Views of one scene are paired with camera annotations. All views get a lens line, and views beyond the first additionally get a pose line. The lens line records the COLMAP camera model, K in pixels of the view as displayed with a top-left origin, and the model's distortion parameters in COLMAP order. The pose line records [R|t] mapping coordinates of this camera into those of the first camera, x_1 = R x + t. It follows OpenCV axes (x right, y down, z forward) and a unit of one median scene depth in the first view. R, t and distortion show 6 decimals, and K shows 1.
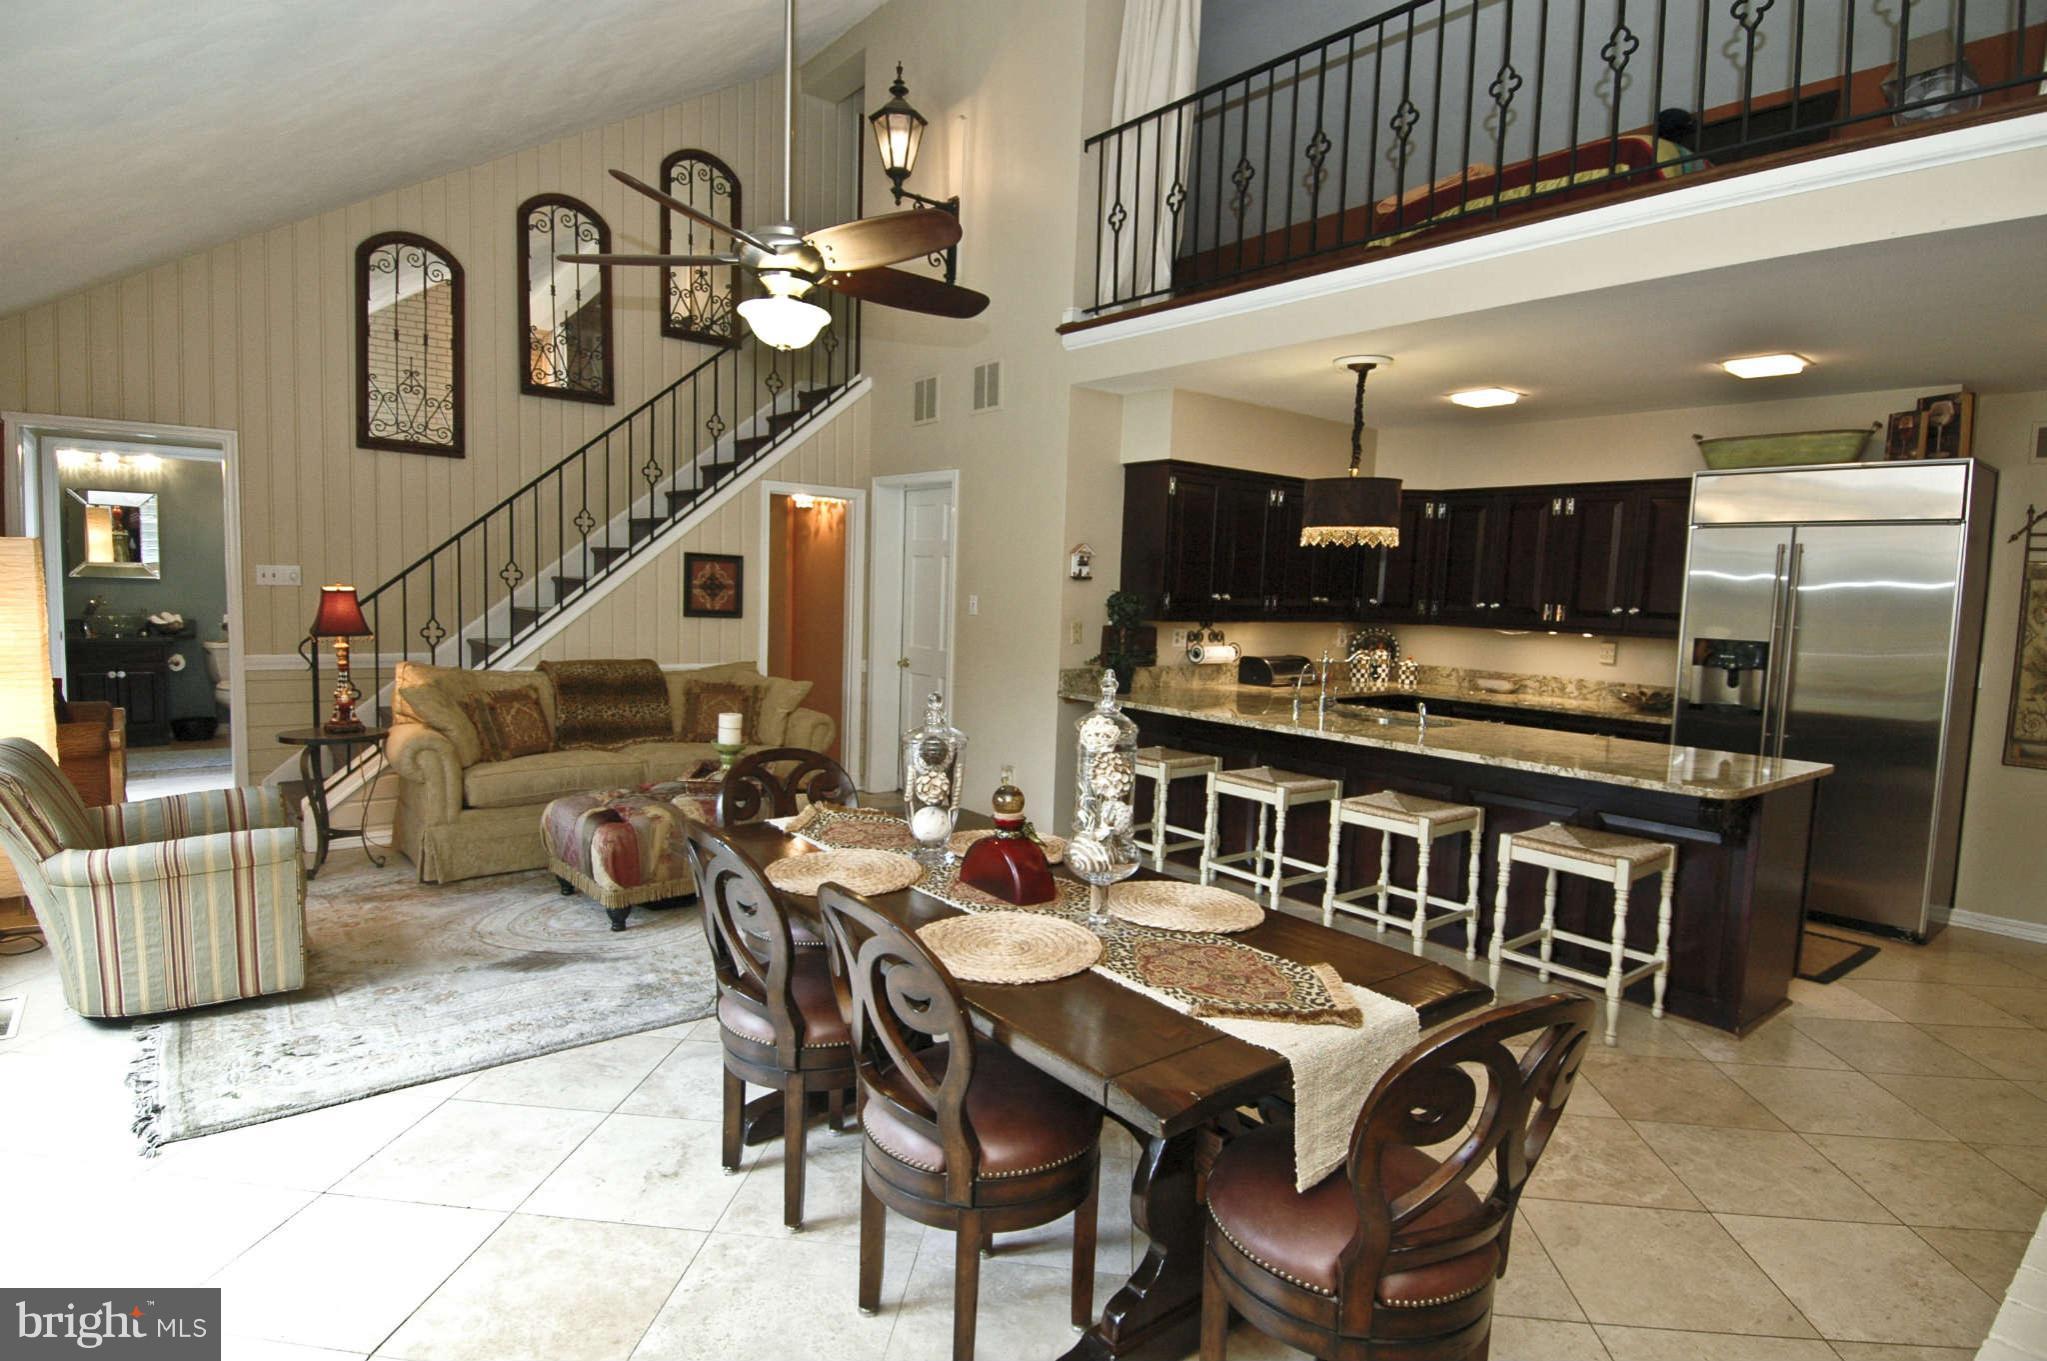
lens RADIAL K [[1053.4, 0, 984.0], [0, 1053.4, 680.1], [0, 0, 1]] dist [0.000808, -0.024366]
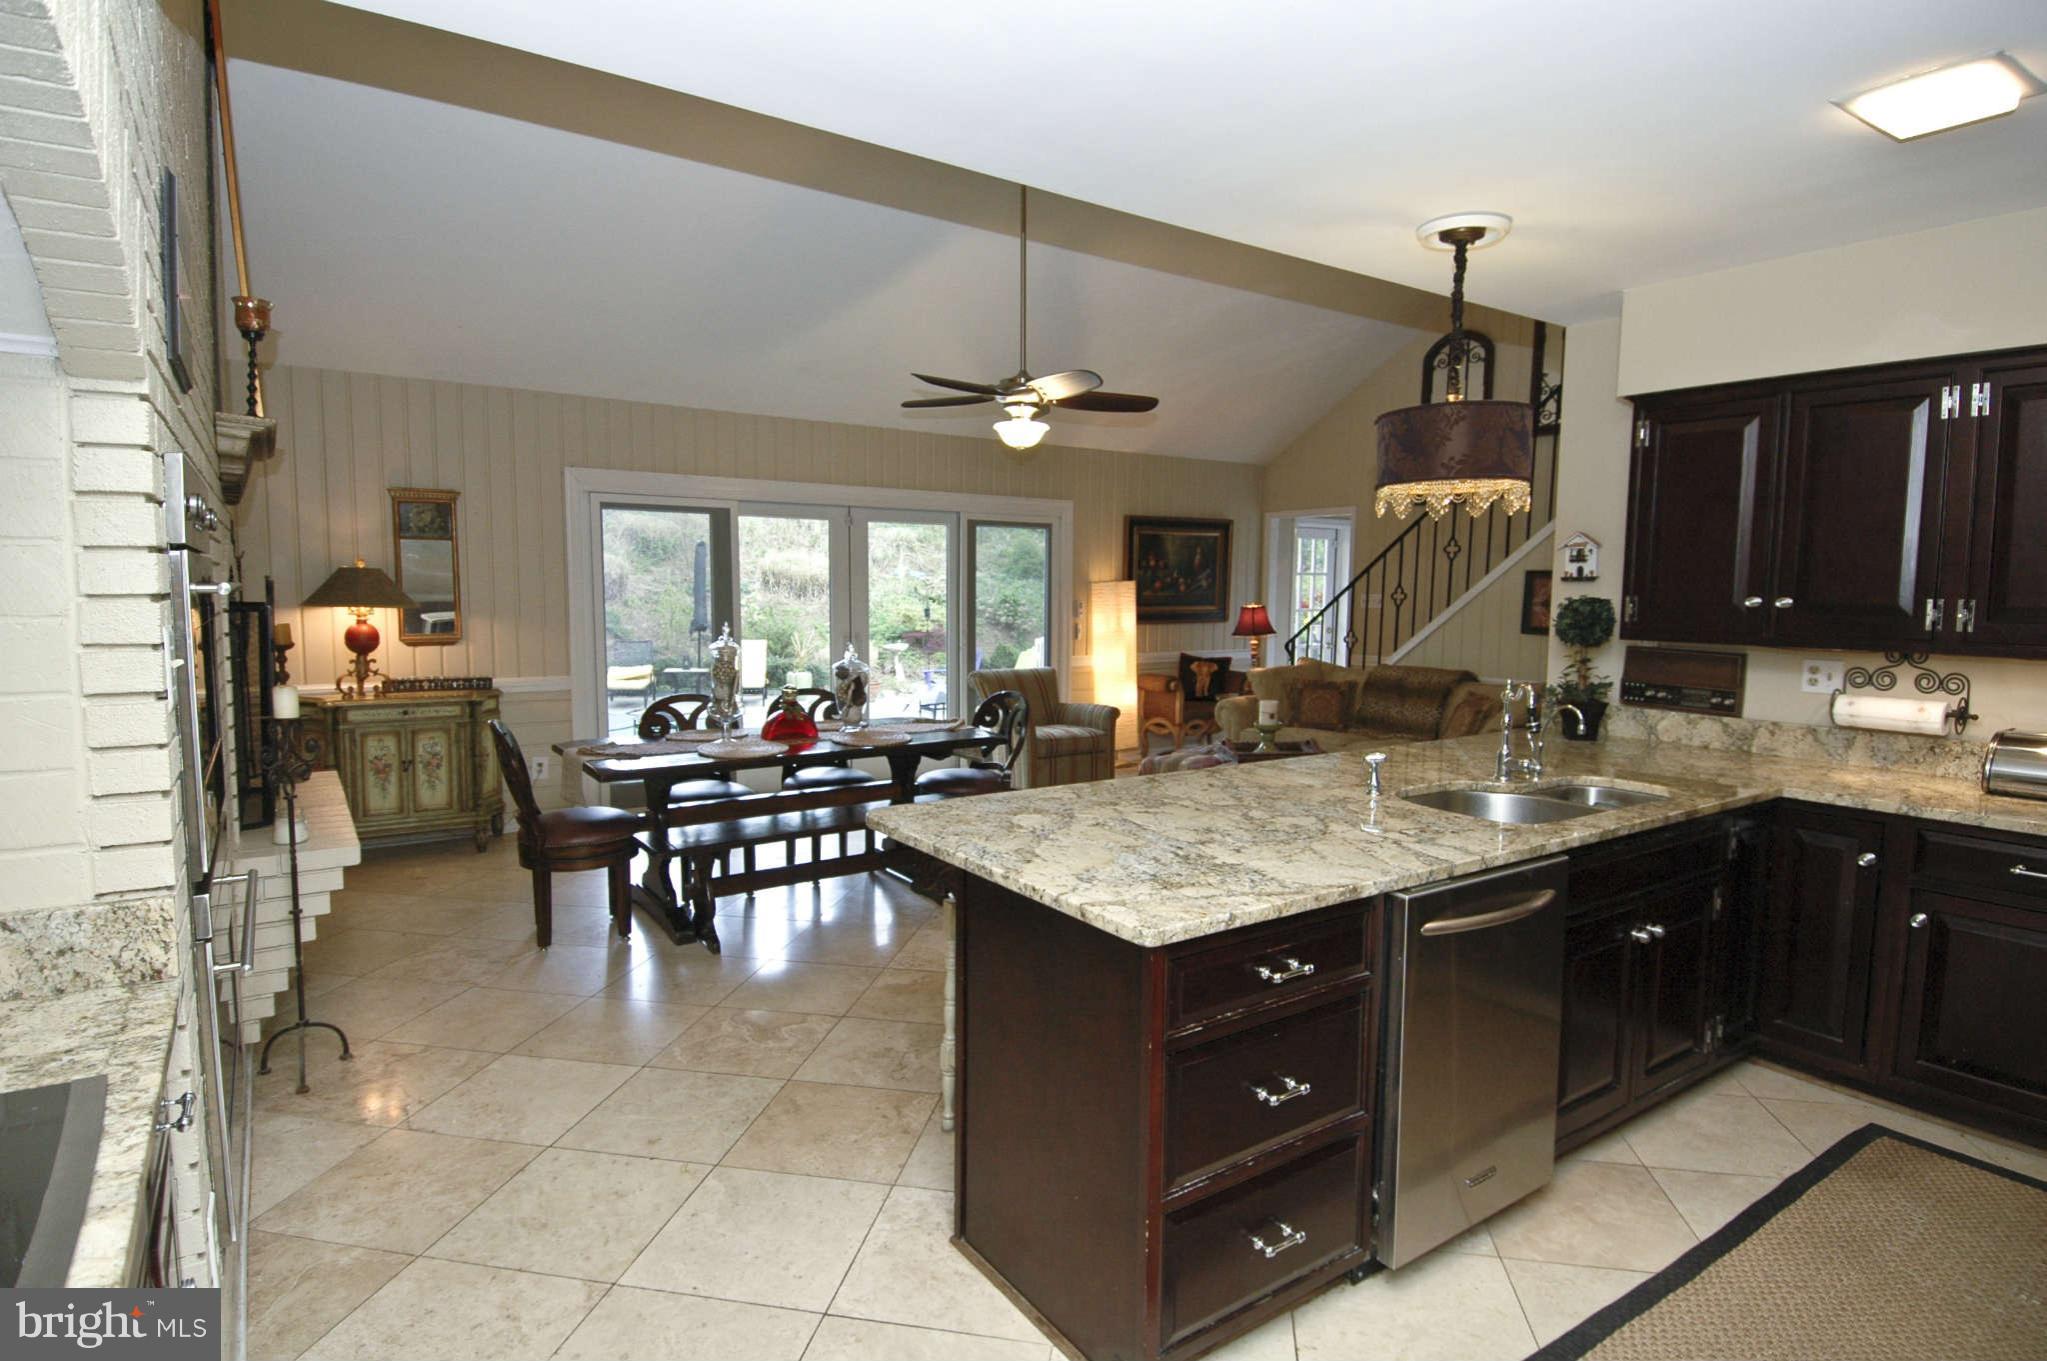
lens RADIAL K [[1058.4, 0, 1018.3], [0, 1058.4, 678.4], [0, 0, 1]] dist [0.047528, -0.054511]
pose [[-0.049887, 0.053892, -0.997300, 0.971904], [-0.102221, 0.993024, 0.058775, -0.035688], [0.993510, 0.104877, -0.044030, 0.732080]]
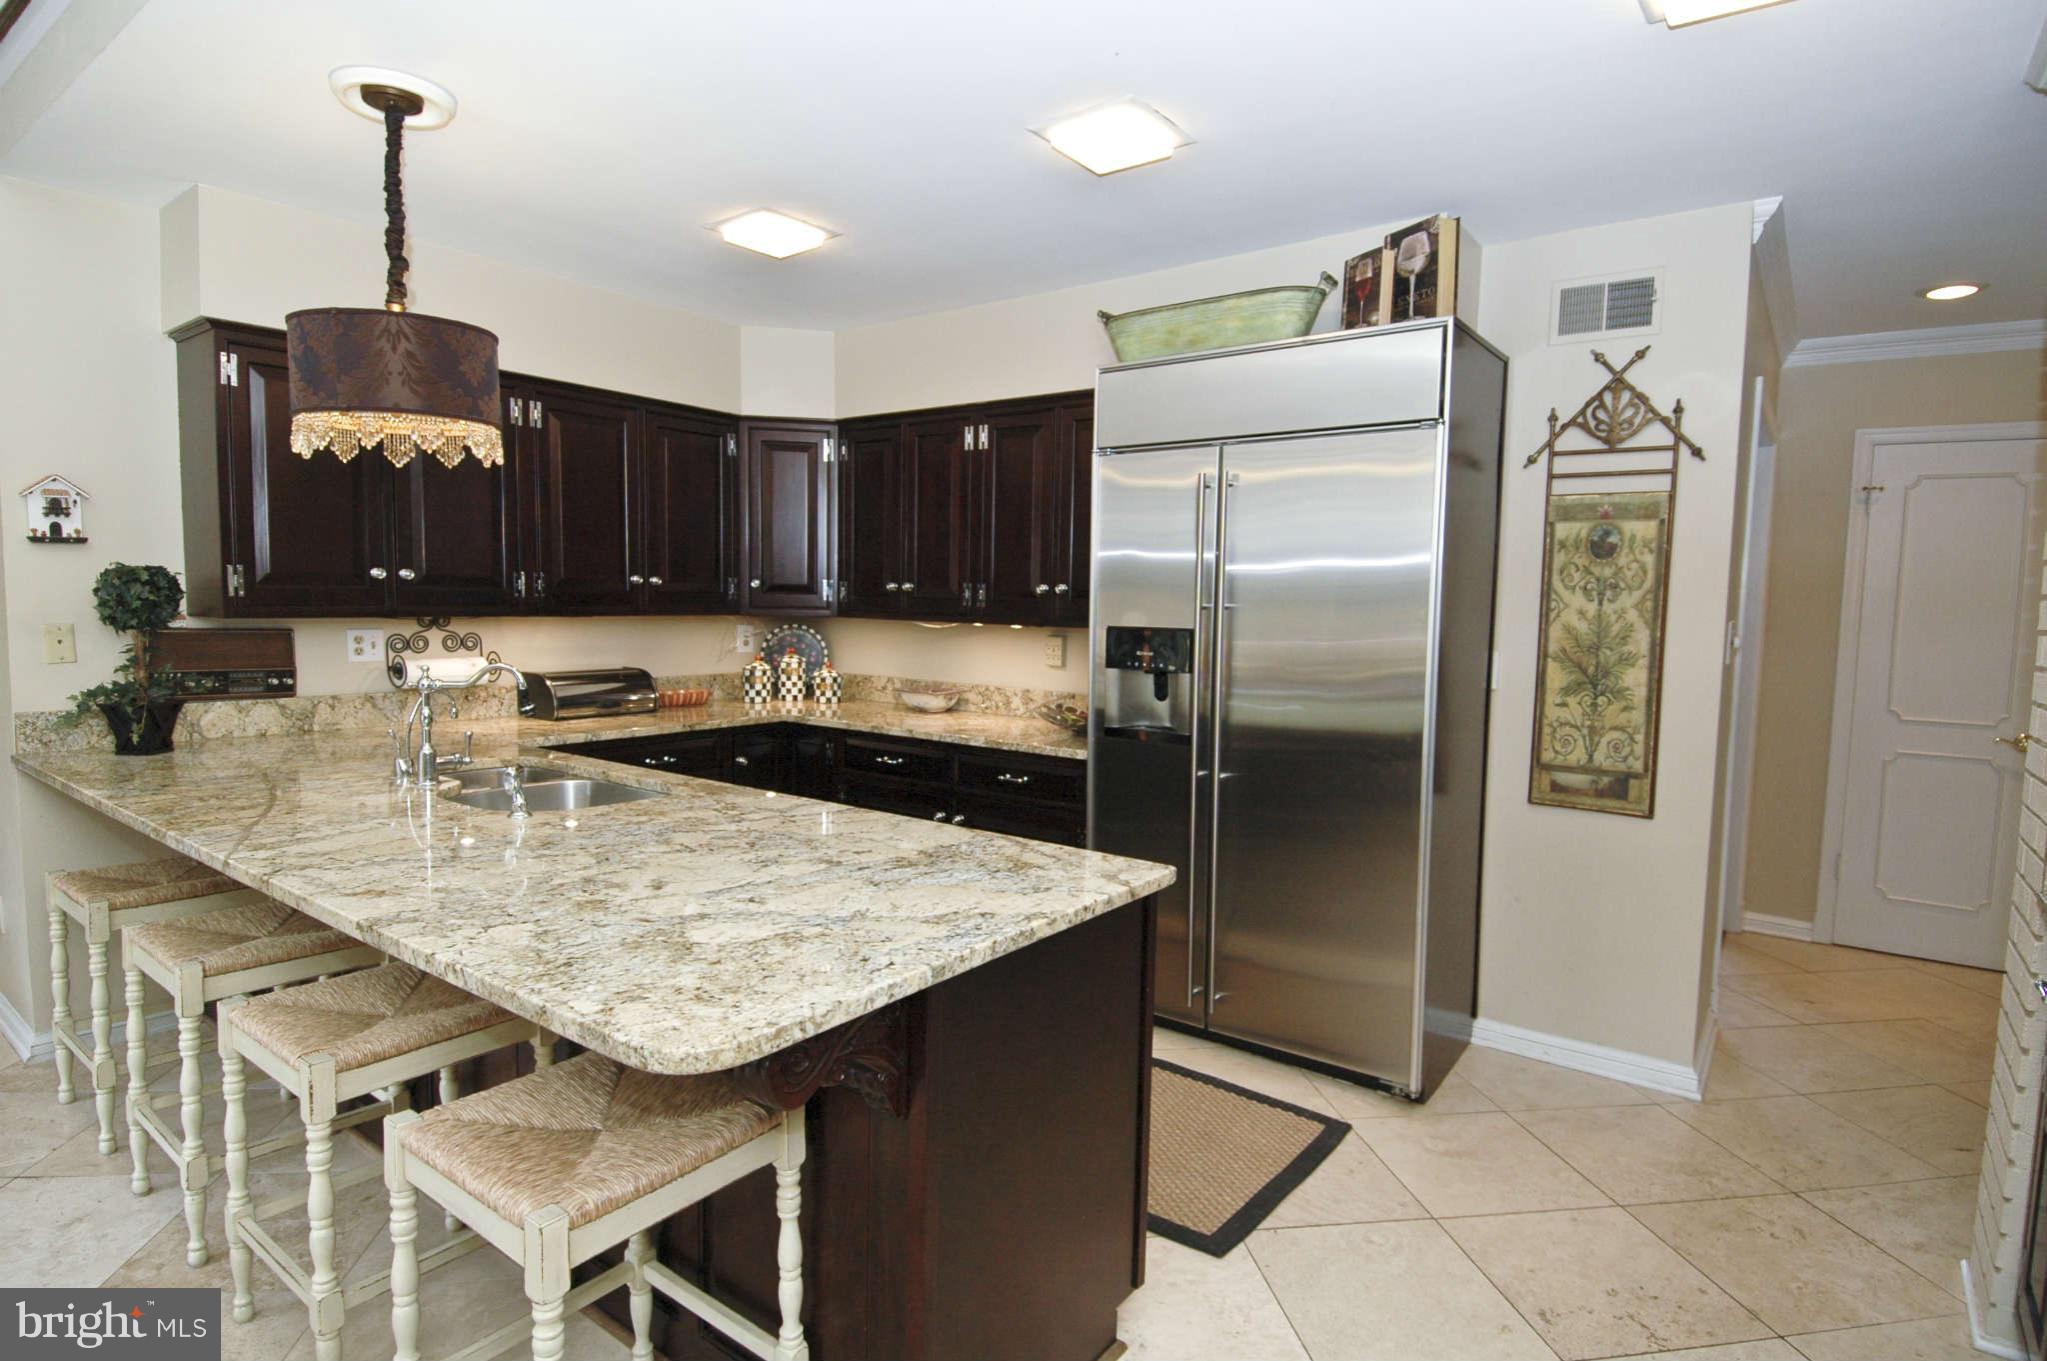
lens RADIAL K [[1058.4, 0, 1018.3], [0, 1058.4, 678.4], [0, 0, 1]] dist [0.047528, -0.054511]
pose [[0.963816, -0.035548, 0.264188, 0.469061], [0.037194, 0.999307, -0.001229, -0.009309], [-0.263962, 0.011011, 0.964470, 0.401491]]
